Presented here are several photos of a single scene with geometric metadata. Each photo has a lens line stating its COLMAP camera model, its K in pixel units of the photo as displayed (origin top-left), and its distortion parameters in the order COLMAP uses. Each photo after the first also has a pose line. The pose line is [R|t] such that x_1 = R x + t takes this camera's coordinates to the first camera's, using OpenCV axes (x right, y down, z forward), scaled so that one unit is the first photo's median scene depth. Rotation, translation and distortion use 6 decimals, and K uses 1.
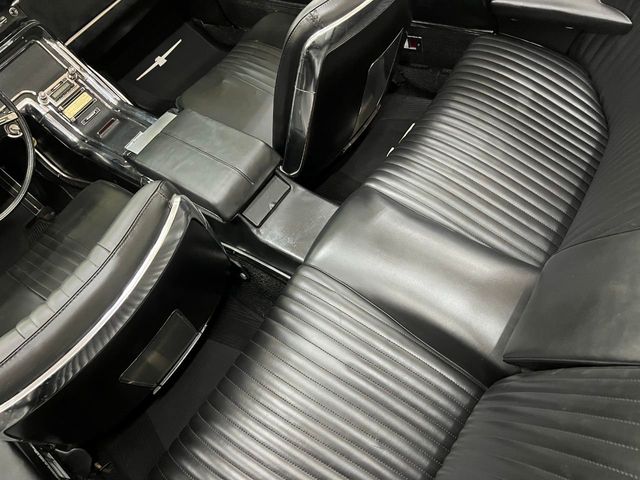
lens RADIAL K [[481.7, 0, 320.0], [0, 481.7, 240.0], [0, 0, 1]] dist [0.077177, -0.093475]
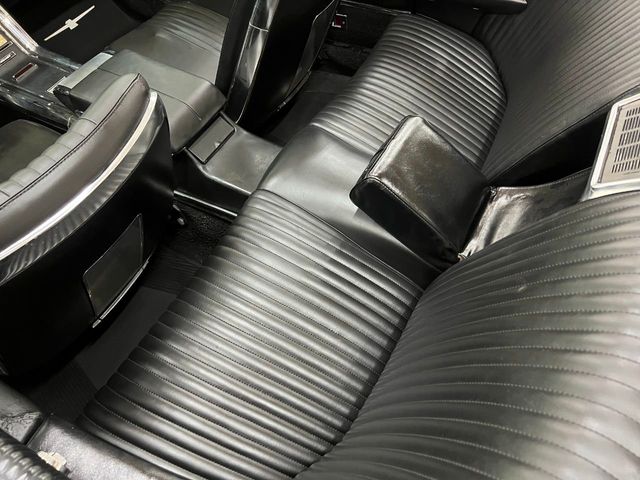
lens RADIAL K [[481.7, 0, 320.0], [0, 481.7, 240.0], [0, 0, 1]] dist [0.077177, -0.093475]
pose [[0.974363, 0.010568, 0.224732, -0.116916], [-0.000960, 0.999082, -0.042818, 0.175557], [-0.224979, 0.041504, 0.973479, -0.043038]]
